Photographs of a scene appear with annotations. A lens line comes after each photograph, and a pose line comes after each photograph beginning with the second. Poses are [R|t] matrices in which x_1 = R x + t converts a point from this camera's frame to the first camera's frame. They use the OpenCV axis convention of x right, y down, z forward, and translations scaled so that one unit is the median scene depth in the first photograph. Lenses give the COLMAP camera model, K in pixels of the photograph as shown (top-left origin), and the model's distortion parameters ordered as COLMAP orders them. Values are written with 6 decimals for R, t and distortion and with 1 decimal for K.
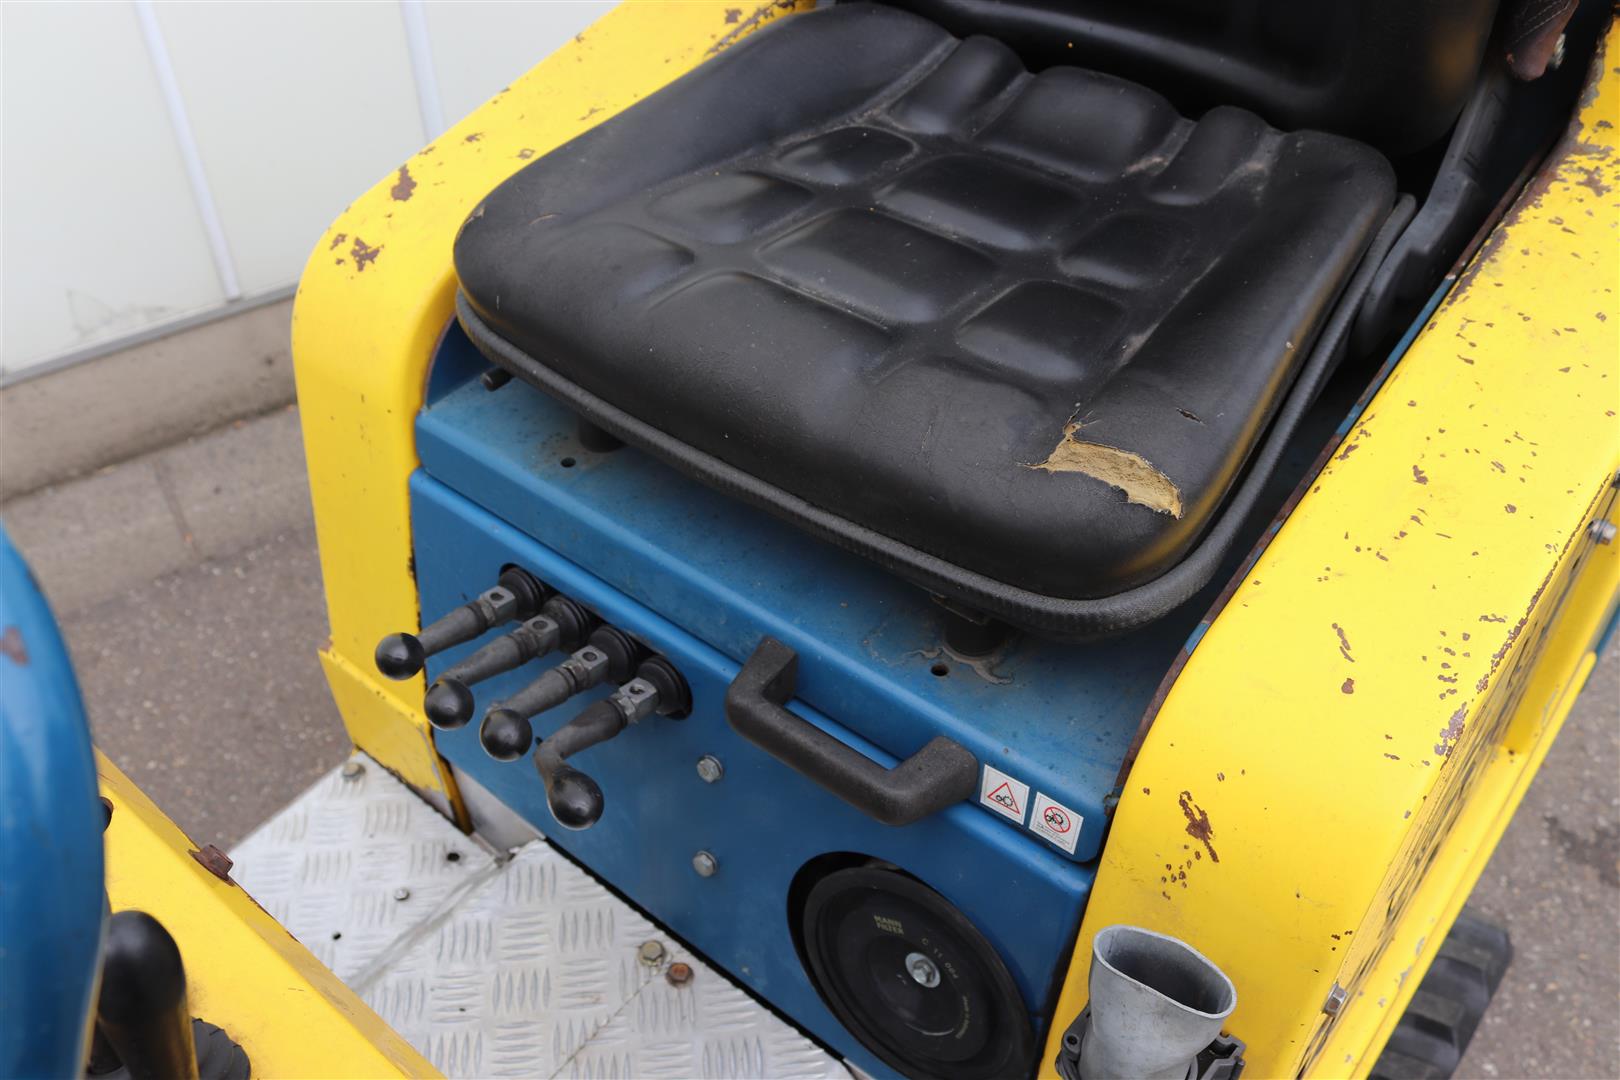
lens RADIAL K [[1486.4, 0, 803.6], [0, 1486.4, 568.7], [0, 0, 1]] dist [-0.158089, 0.163665]
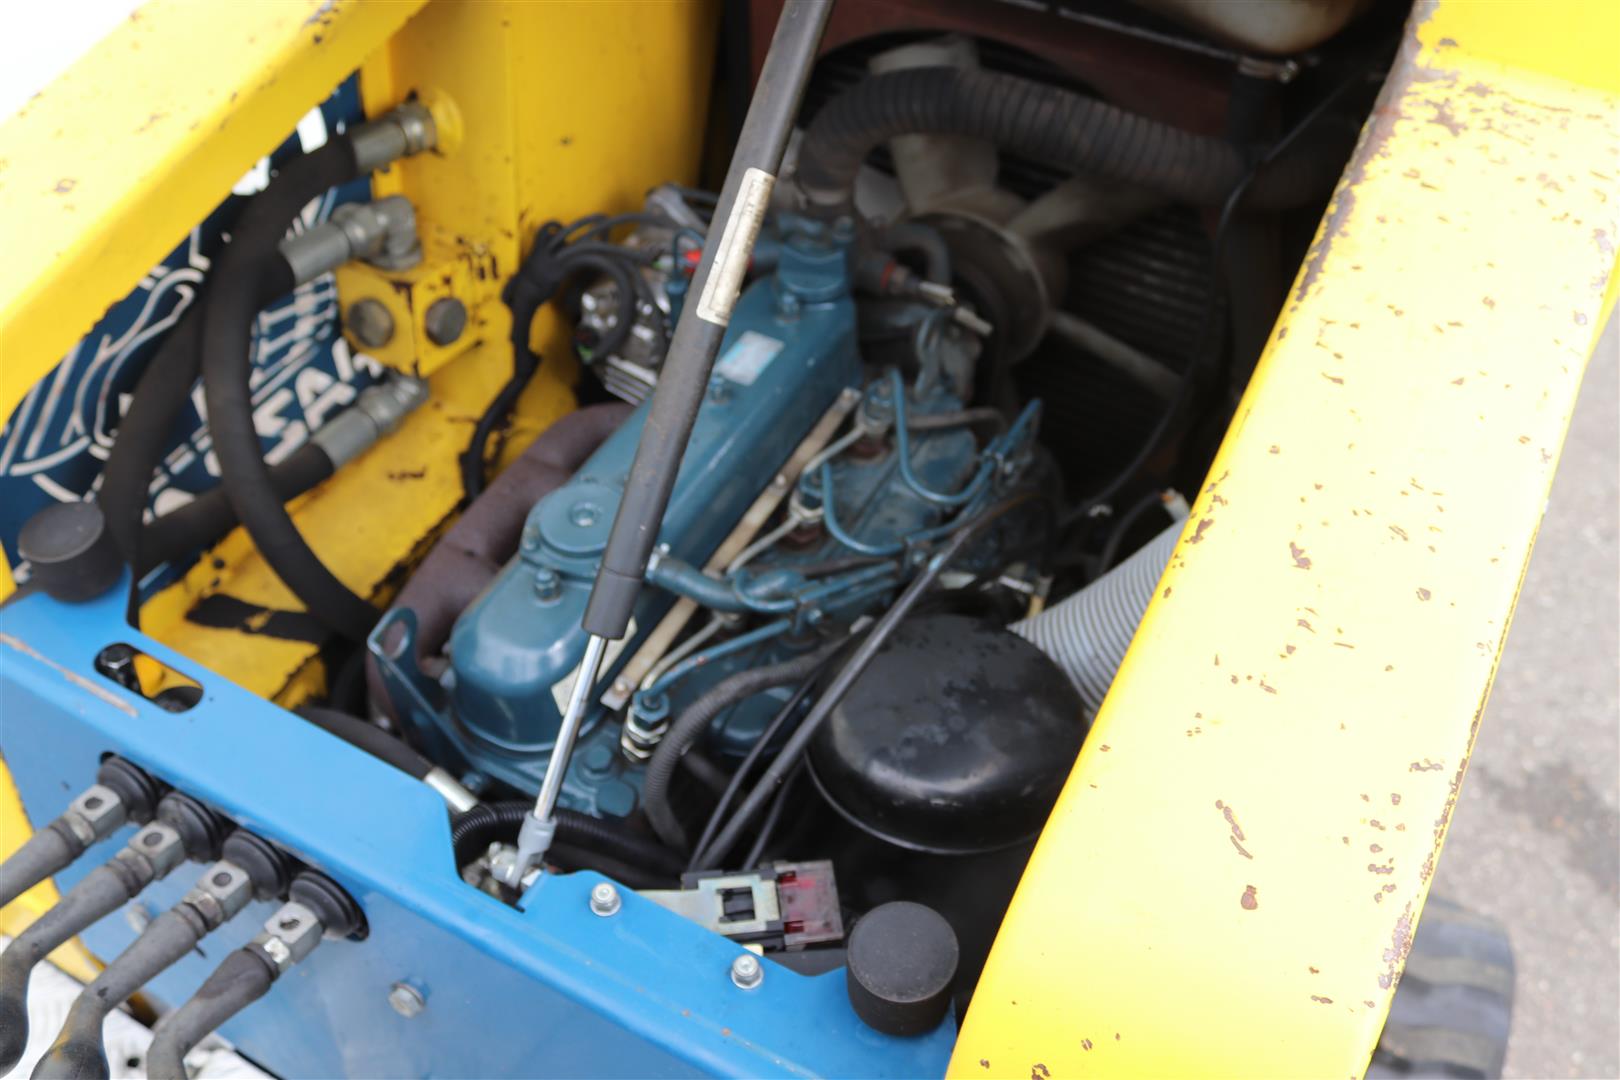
lens RADIAL K [[1486.4, 0, 803.6], [0, 1486.4, 568.7], [0, 0, 1]] dist [-0.158089, 0.163665]
pose [[0.982283, -0.120261, 0.143729, 0.058604], [0.112127, 0.991666, 0.063444, -0.113334], [-0.150161, -0.046204, 0.987581, 0.257137]]
